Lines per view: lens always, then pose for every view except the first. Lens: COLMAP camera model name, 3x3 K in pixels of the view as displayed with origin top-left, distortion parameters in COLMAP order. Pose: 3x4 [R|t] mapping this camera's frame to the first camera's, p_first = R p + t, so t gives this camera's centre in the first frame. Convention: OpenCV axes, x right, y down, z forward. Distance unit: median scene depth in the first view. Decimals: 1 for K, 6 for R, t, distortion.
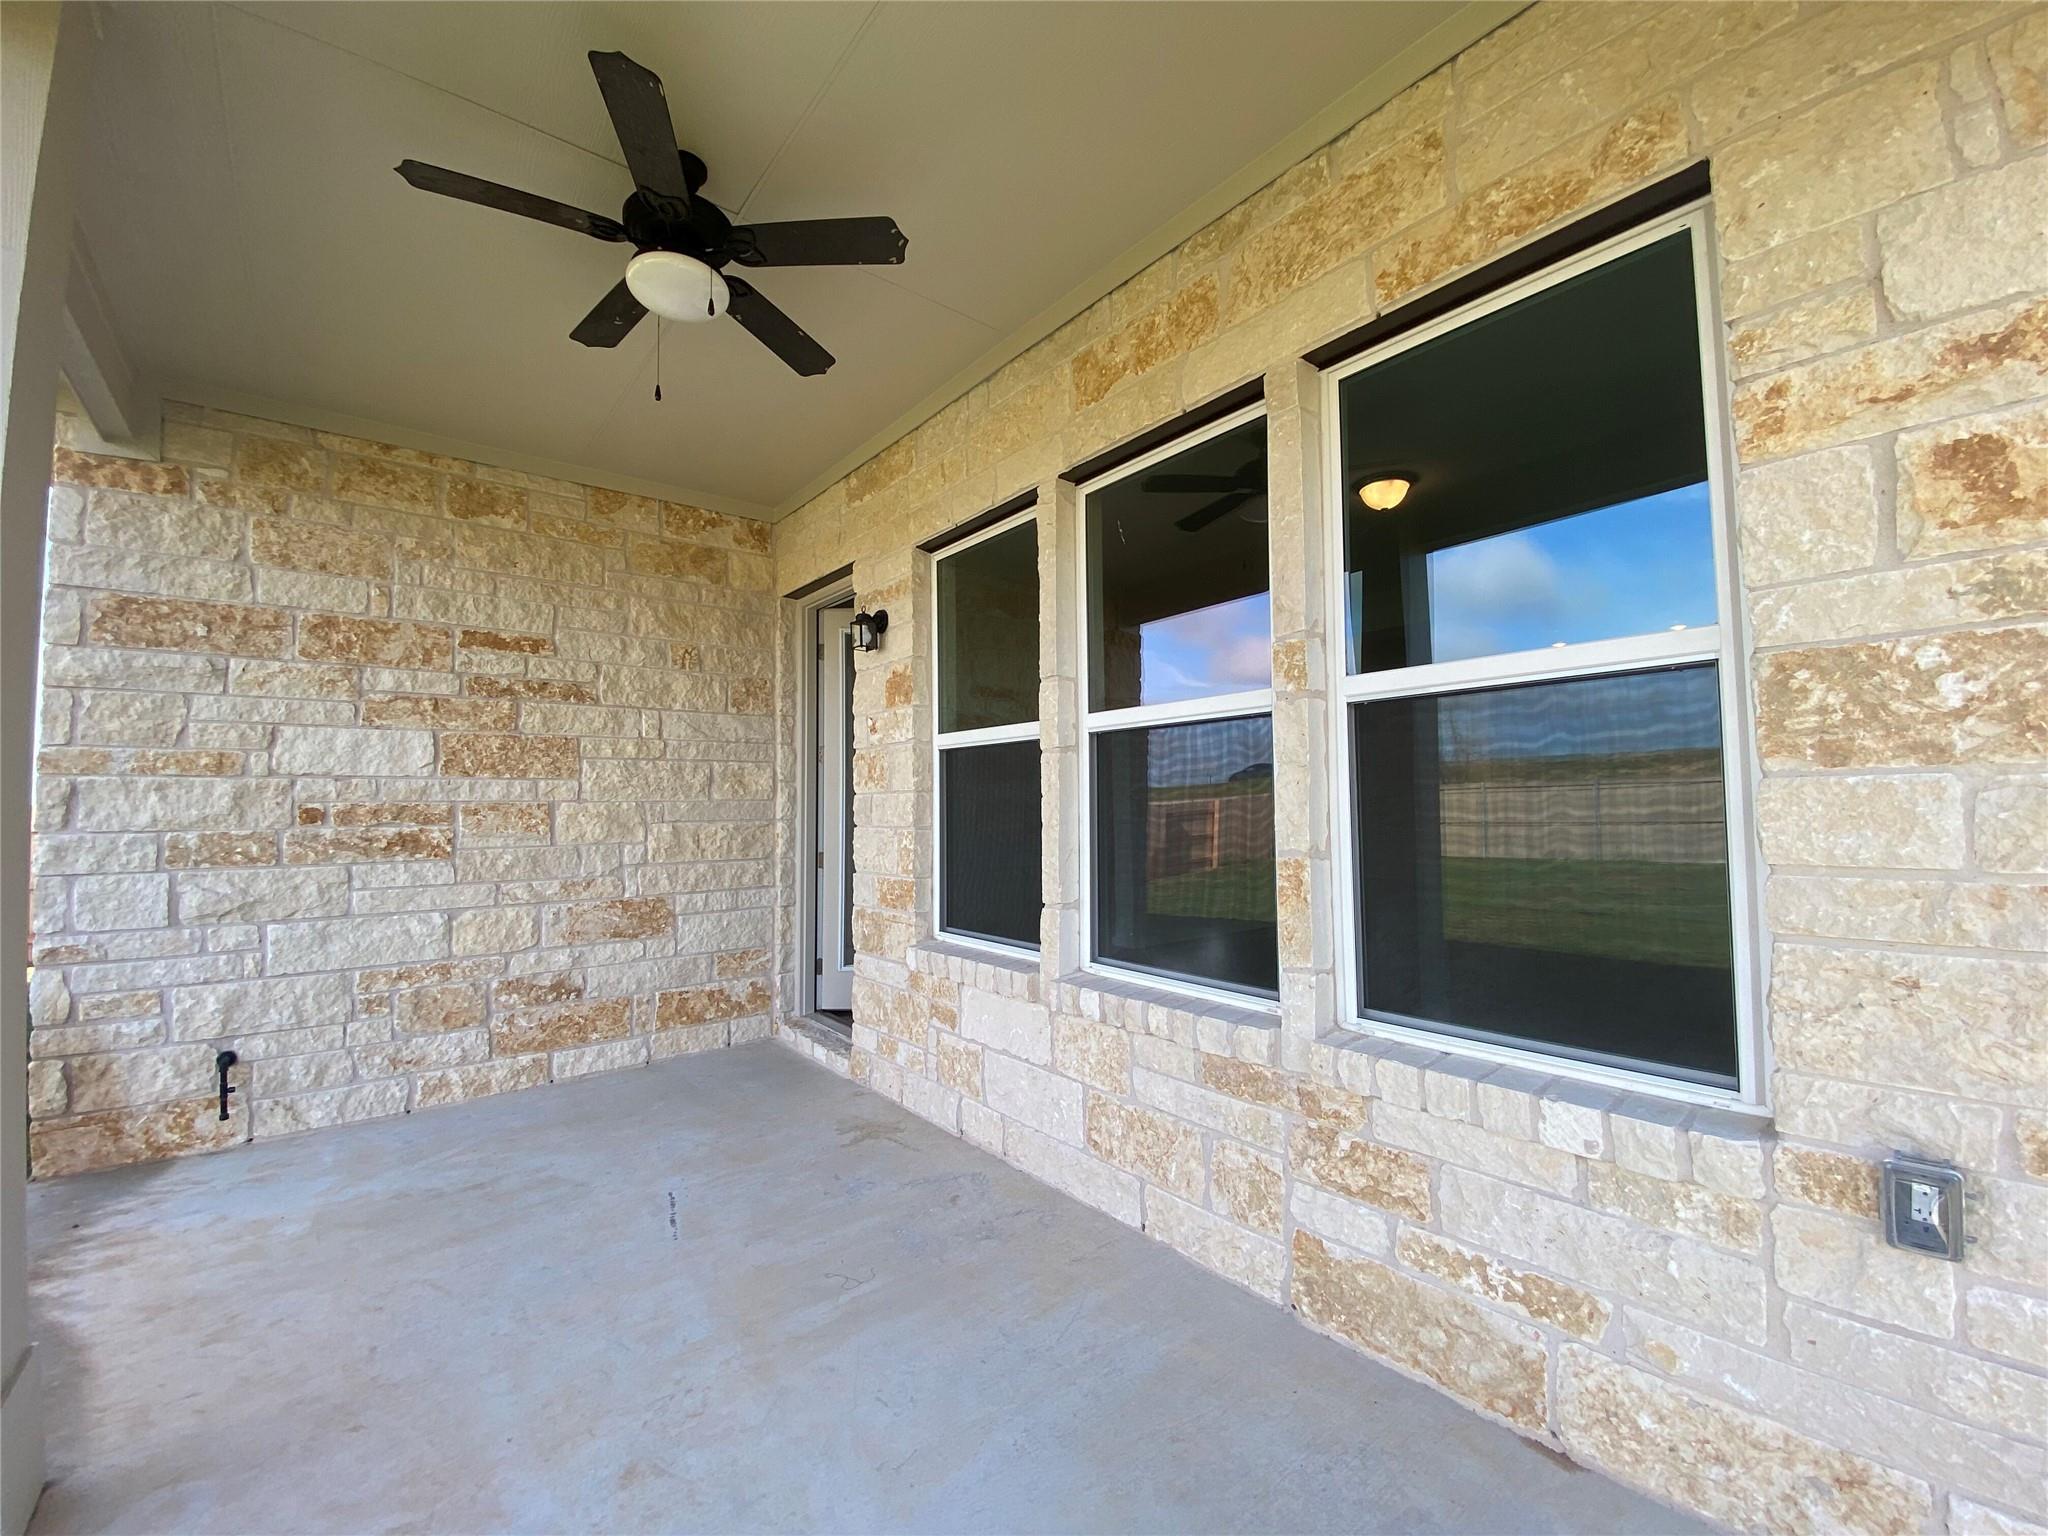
lens RADIAL K [[829.6, 0, 1021.9], [0, 829.6, 765.6], [0, 0, 1]] dist [0.021353, -0.019593]
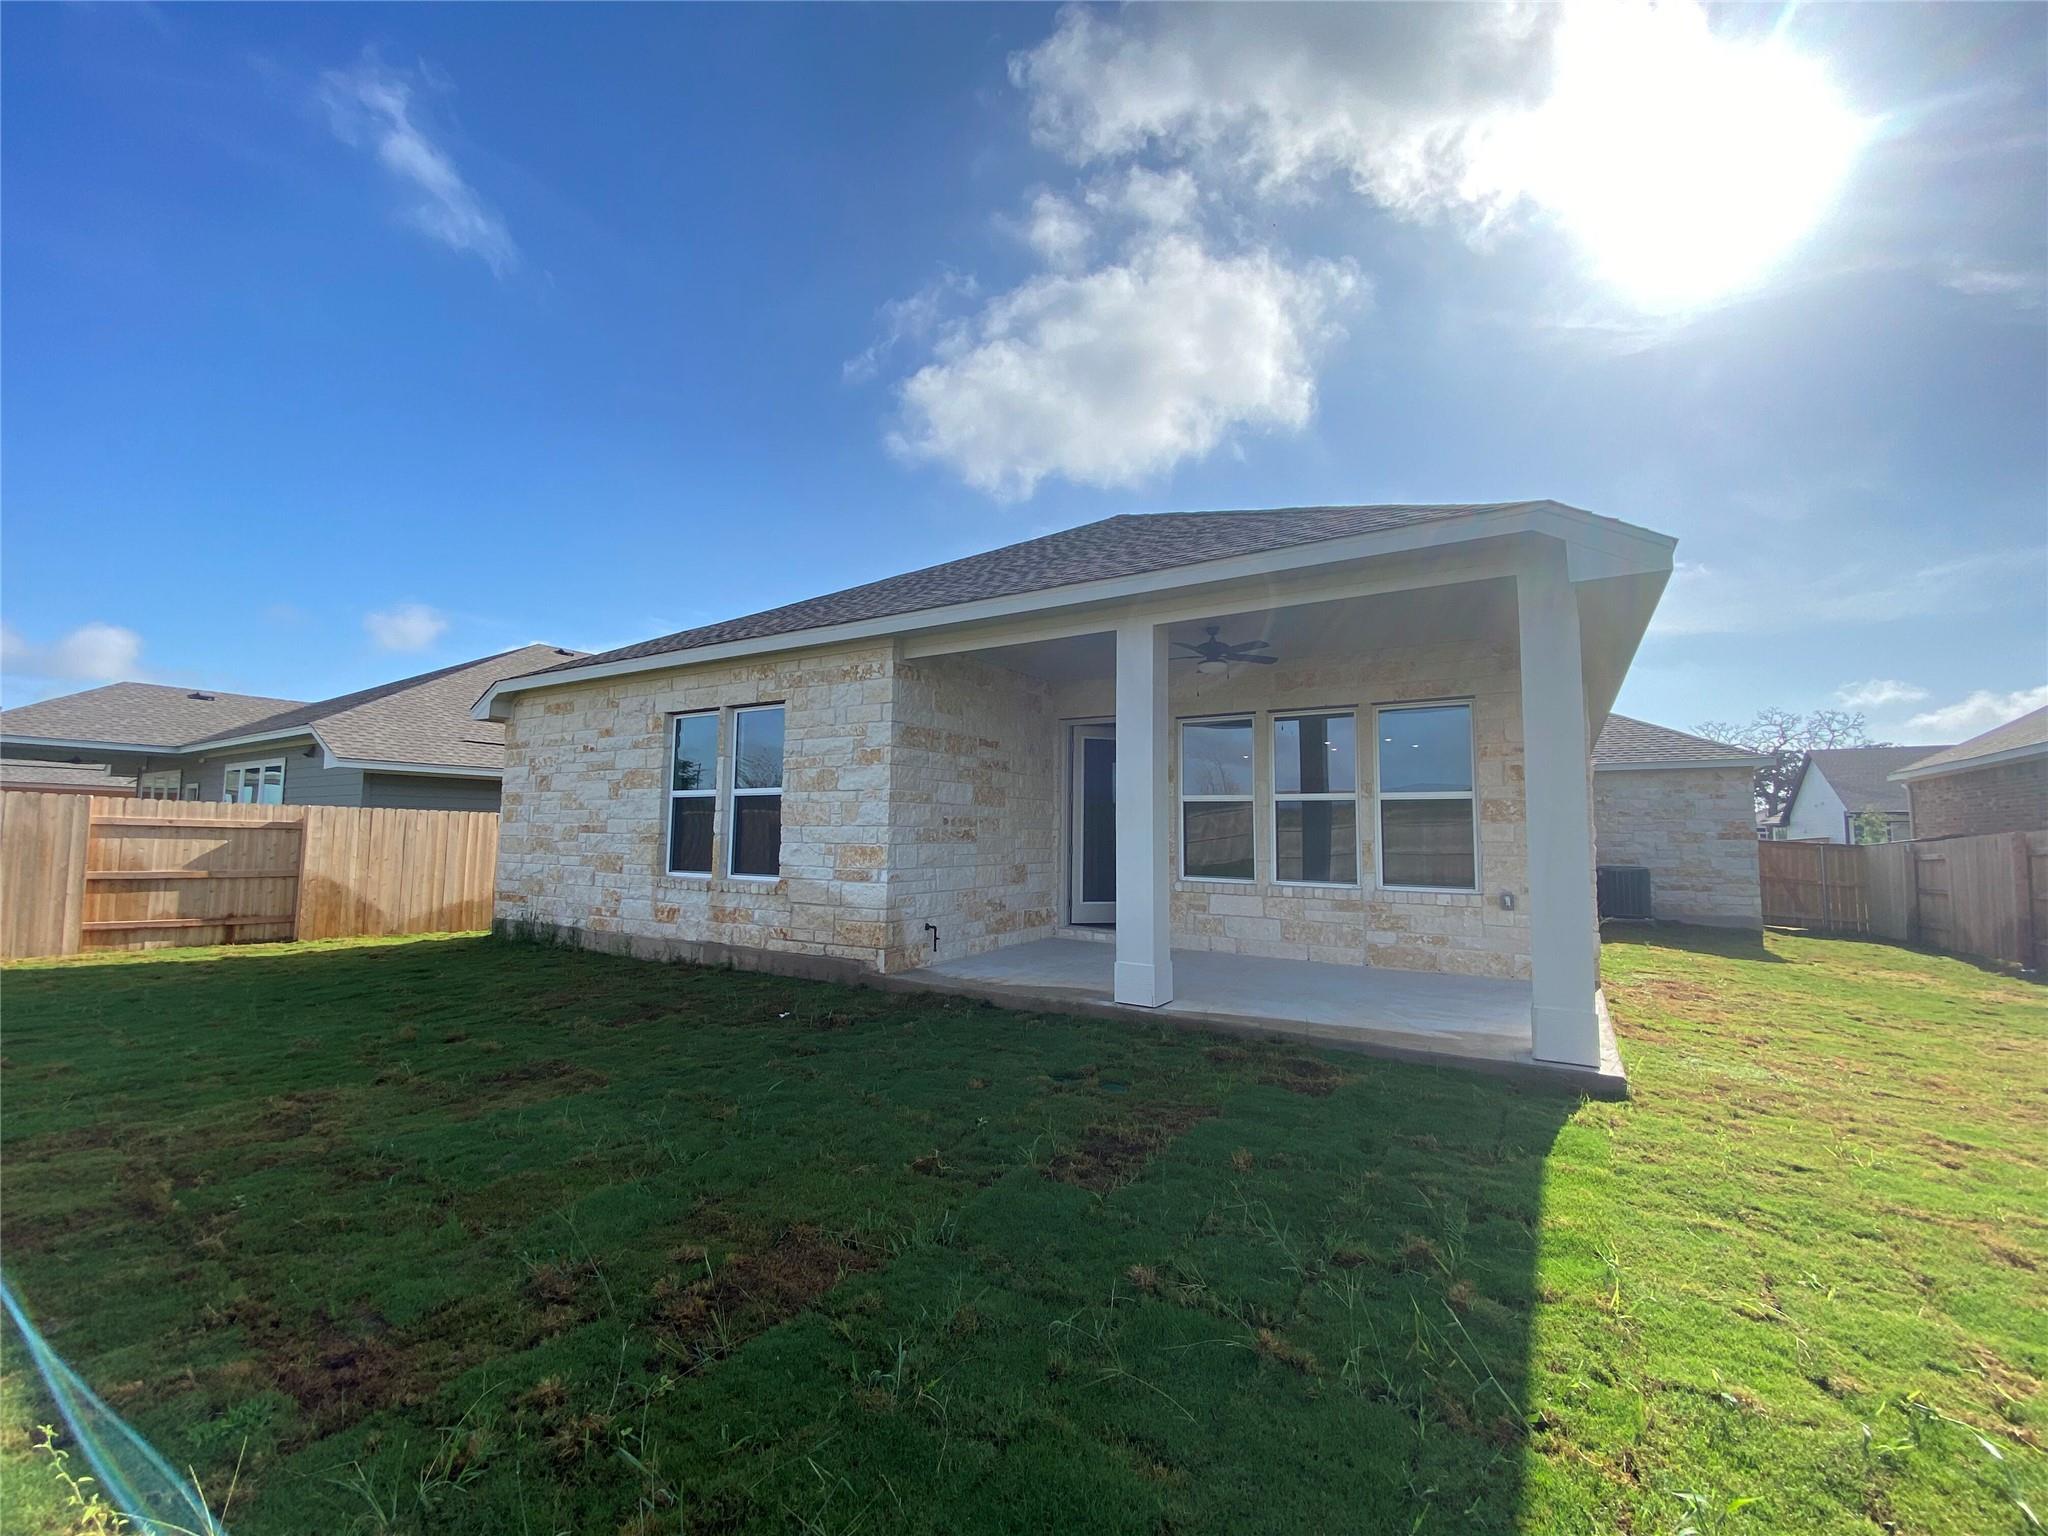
lens RADIAL K [[829.6, 0, 1021.9], [0, 829.6, 765.6], [0, 0, 1]] dist [0.021353, -0.019593]
pose [[0.951983, 0.046610, 0.302583, -1.482584], [-0.039197, 0.998765, -0.030528, -0.033440], [-0.303632, 0.017202, 0.952634, -1.332357]]
